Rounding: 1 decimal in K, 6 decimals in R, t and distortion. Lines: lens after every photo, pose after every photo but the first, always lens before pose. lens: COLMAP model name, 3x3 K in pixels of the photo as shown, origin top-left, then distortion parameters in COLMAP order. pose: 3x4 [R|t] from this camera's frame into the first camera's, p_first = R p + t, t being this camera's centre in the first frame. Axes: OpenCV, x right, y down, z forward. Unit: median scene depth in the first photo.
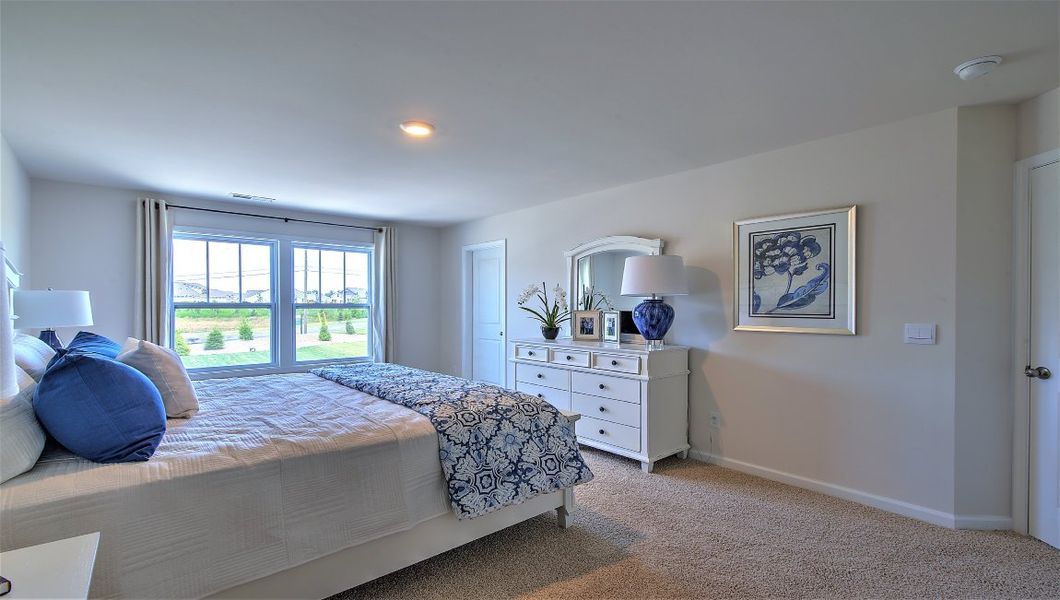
lens RADIAL K [[459.8, 0, 537.3], [0, 459.8, 308.6], [0, 0, 1]] dist [0.002081, 0.000147]
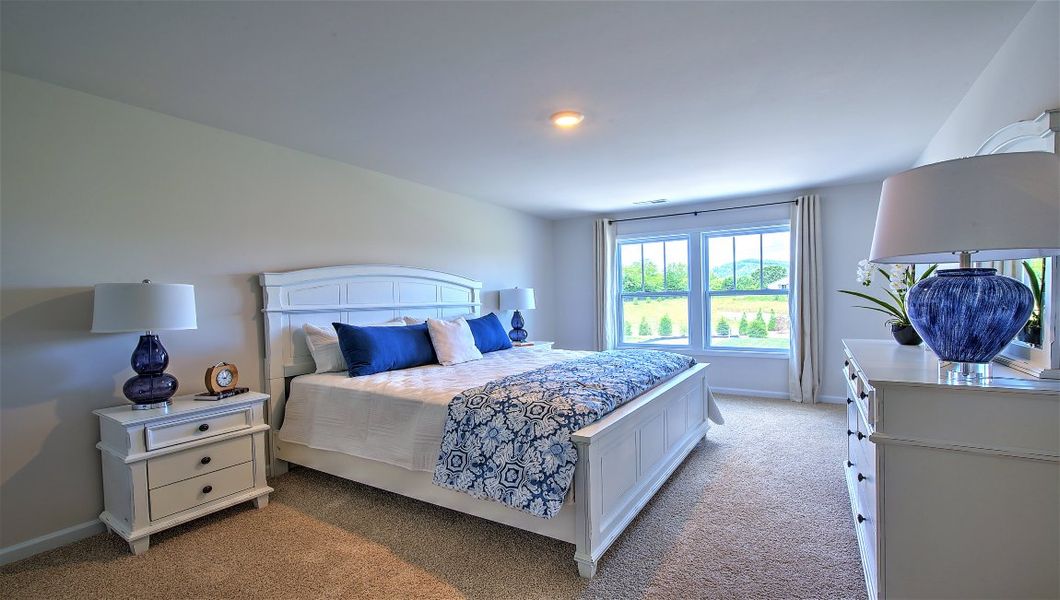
lens RADIAL K [[459.8, 0, 537.3], [0, 459.8, 308.6], [0, 0, 1]] dist [0.002081, 0.000147]
pose [[0.306903, 0.011977, -0.951665, 0.426844], [0.019267, 0.999638, 0.018795, 0.001266], [0.951546, -0.024104, 0.306561, 0.379018]]
